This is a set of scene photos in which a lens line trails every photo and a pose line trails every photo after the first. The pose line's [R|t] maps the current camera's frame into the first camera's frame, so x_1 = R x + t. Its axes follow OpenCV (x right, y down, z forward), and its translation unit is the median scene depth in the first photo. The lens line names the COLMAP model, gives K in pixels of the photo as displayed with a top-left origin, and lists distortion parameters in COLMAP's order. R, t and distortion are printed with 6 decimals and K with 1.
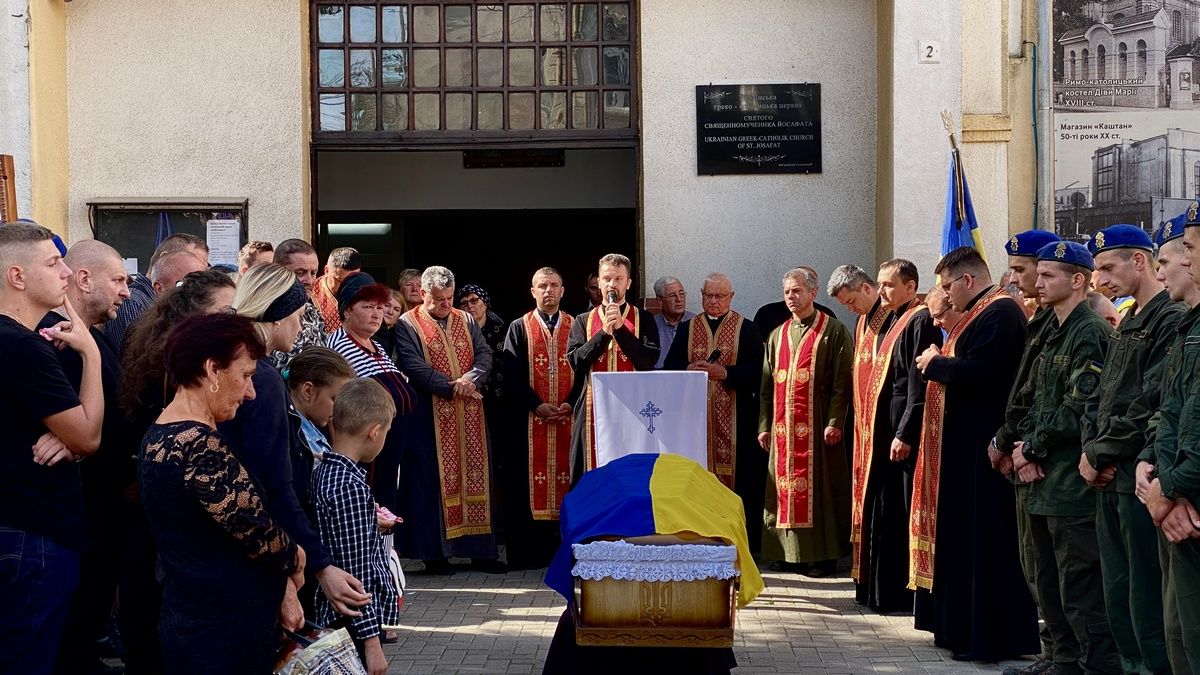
lens RADIAL K [[1823.2, 0, 599.4], [0, 1823.2, 329.7], [0, 0, 1]] dist [0.148927, -0.244687]
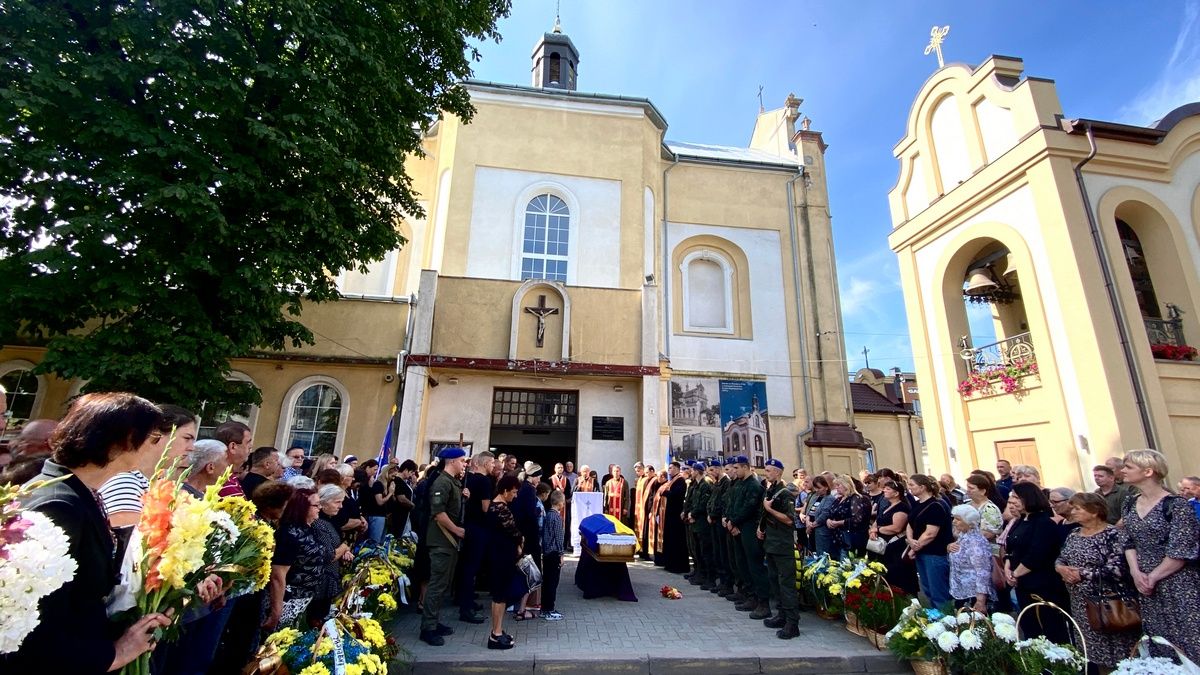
lens RADIAL K [[520.3, 0, 597.7], [0, 520.3, 323.3], [0, 0, 1]] dist [0.078308, -0.077299]
pose [[0.990257, 0.068725, 0.121113, -0.086055], [-0.030620, 0.955906, -0.292072, 0.003333], [-0.135845, 0.285517, 0.948697, -0.125409]]
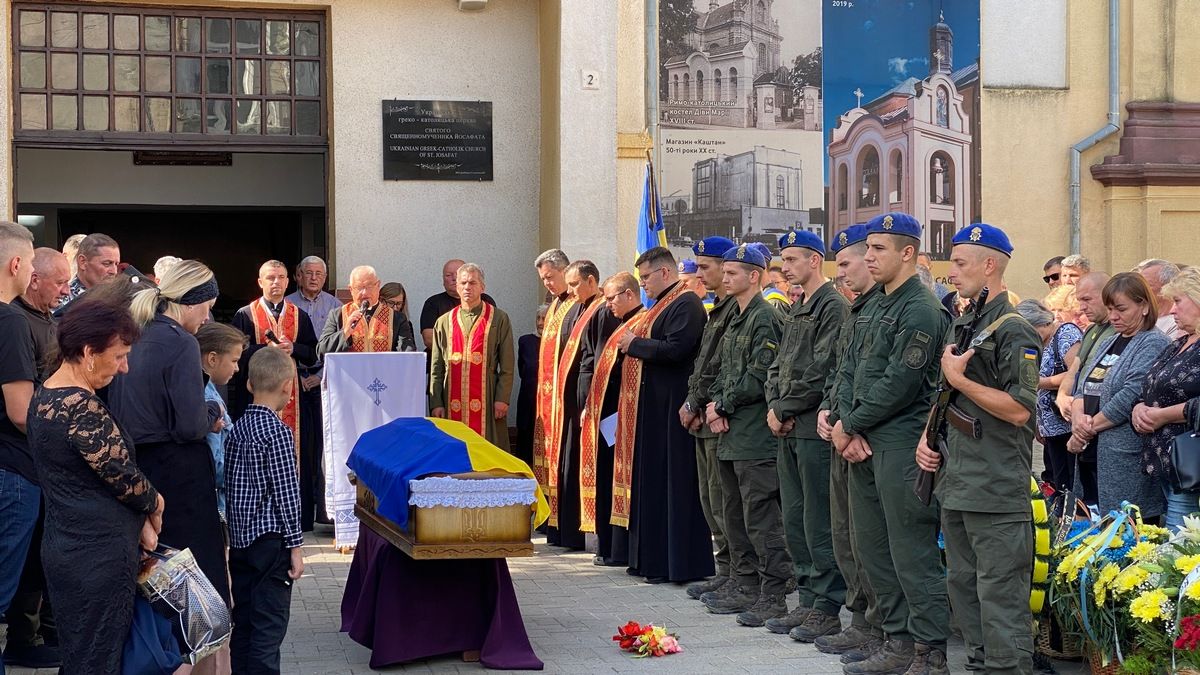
lens RADIAL K [[1823.2, 0, 599.4], [0, 1823.2, 329.7], [0, 0, 1]] dist [0.148927, -0.244687]
pose [[0.970976, 0.001641, 0.239169, -0.085841], [-0.002326, 0.999994, 0.002578, 0.004089], [-0.239164, -0.003060, 0.970974, -0.120071]]
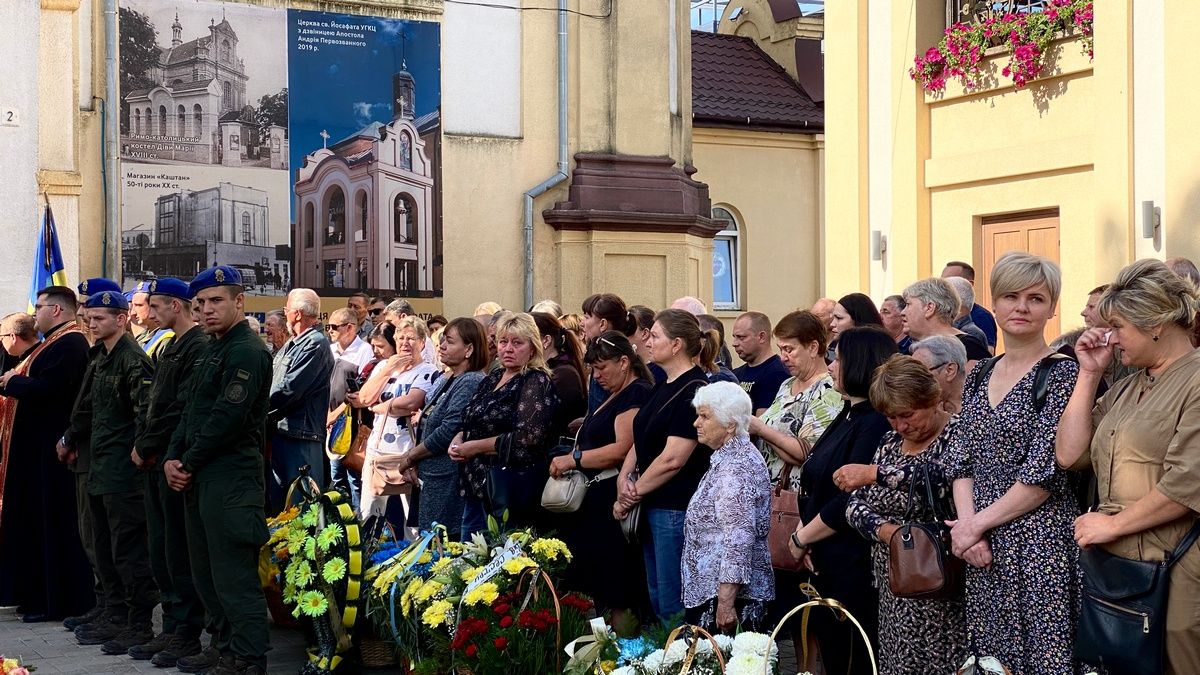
lens RADIAL K [[1832.1, 0, 626.1], [0, 1832.1, 313.4], [0, 0, 1]] dist [0.152112, -0.165194]
pose [[0.874479, 0.013636, 0.484871, -0.045427], [-0.002515, 0.999719, -0.023578, 0.000271], [-0.485056, 0.019399, 0.874268, -0.202611]]
